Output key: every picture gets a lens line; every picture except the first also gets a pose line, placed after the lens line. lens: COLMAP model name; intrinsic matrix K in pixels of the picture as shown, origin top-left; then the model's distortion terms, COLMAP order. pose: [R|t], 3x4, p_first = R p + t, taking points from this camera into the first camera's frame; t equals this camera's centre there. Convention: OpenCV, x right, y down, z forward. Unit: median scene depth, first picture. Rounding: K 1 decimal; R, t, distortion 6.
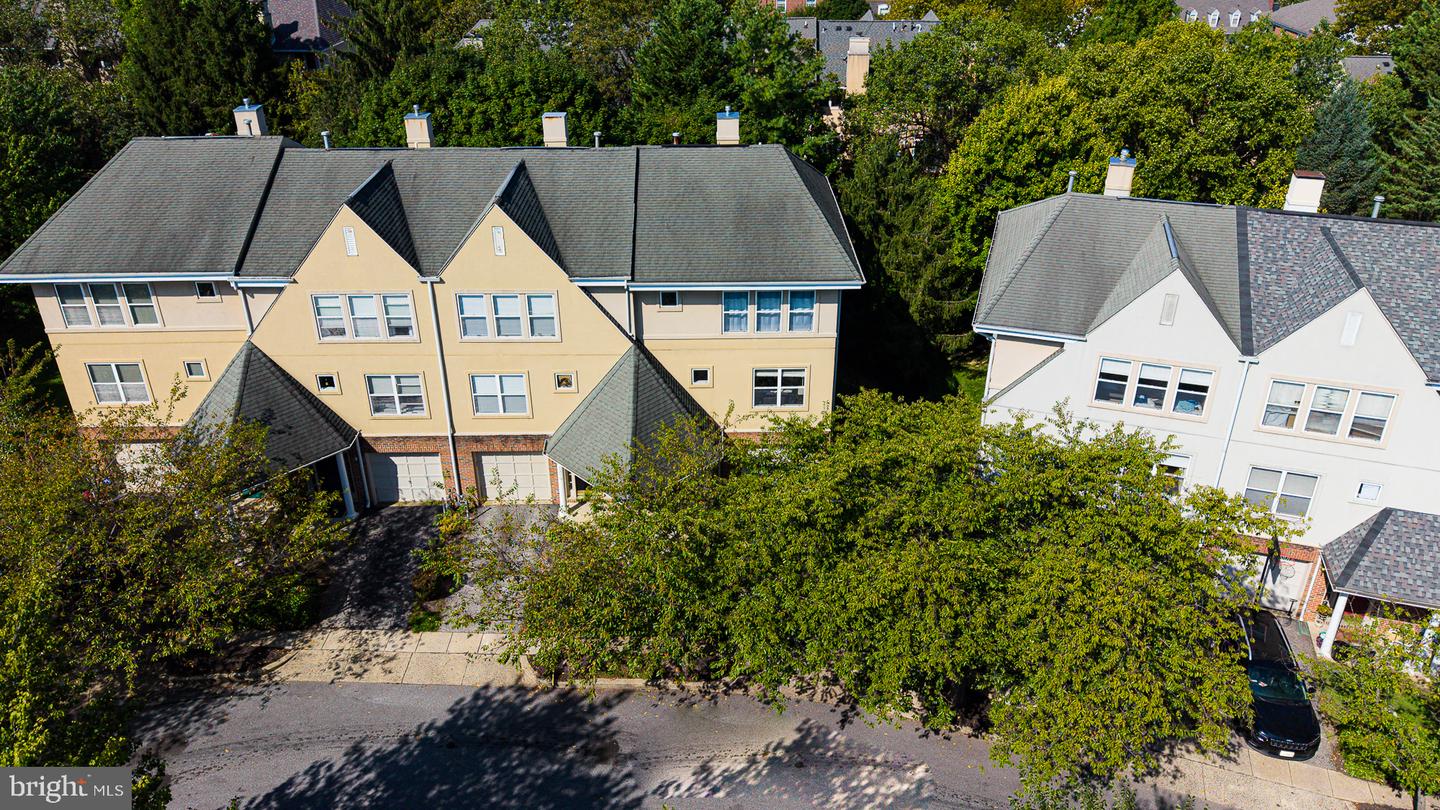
lens RADIAL K [[1005.0, 0, 720.0], [0, 1005.0, 405.0], [0, 0, 1]] dist [0.027801, 0.000818]
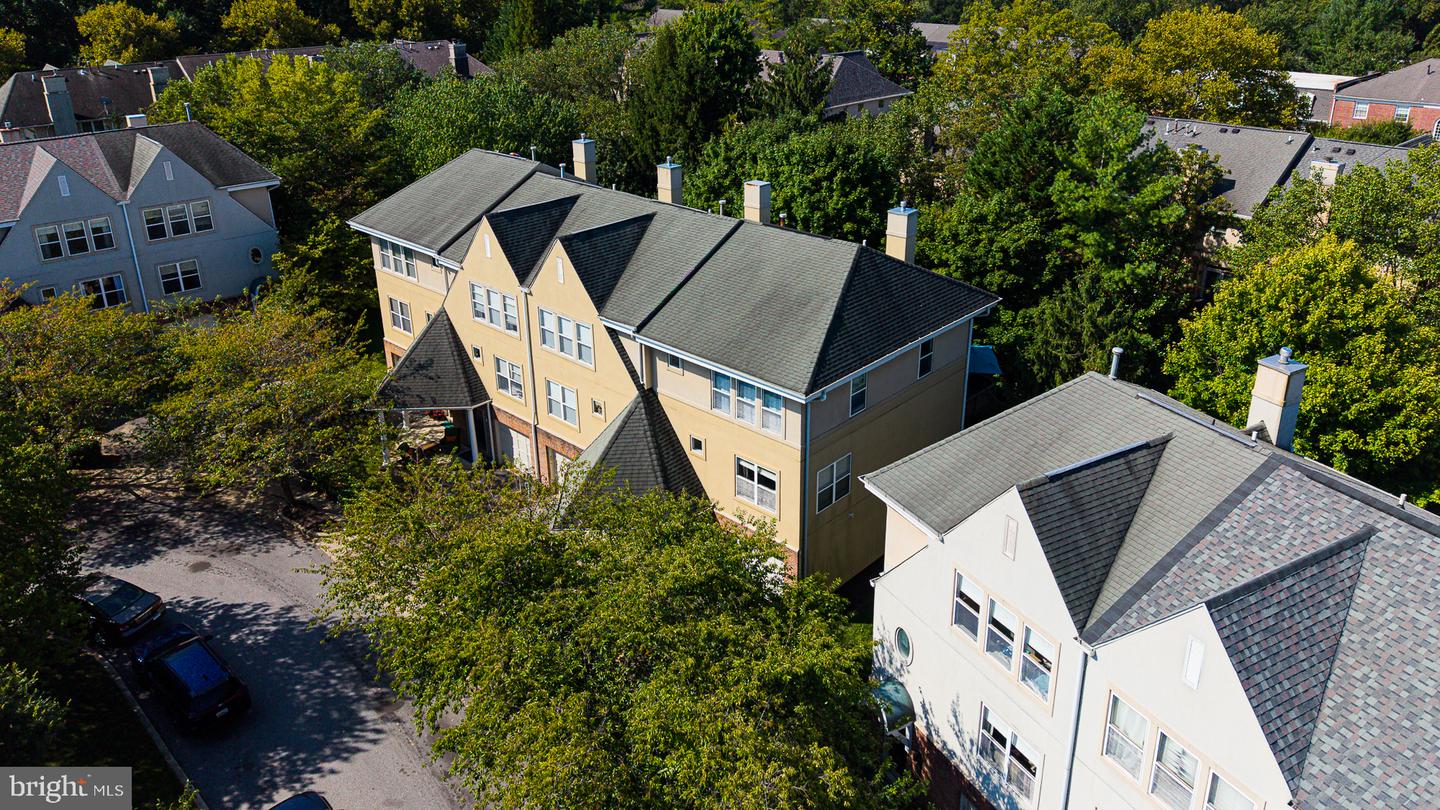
lens RADIAL K [[1030.5, 0, 736.4], [0, 1030.5, 401.8], [0, 0, 1]] dist [0.010114, 0.000653]
pose [[0.712533, 0.291407, -0.638262, 0.684303], [-0.326918, 0.942782, 0.065480, -0.156878], [0.620823, 0.162002, 0.767029, 0.236169]]
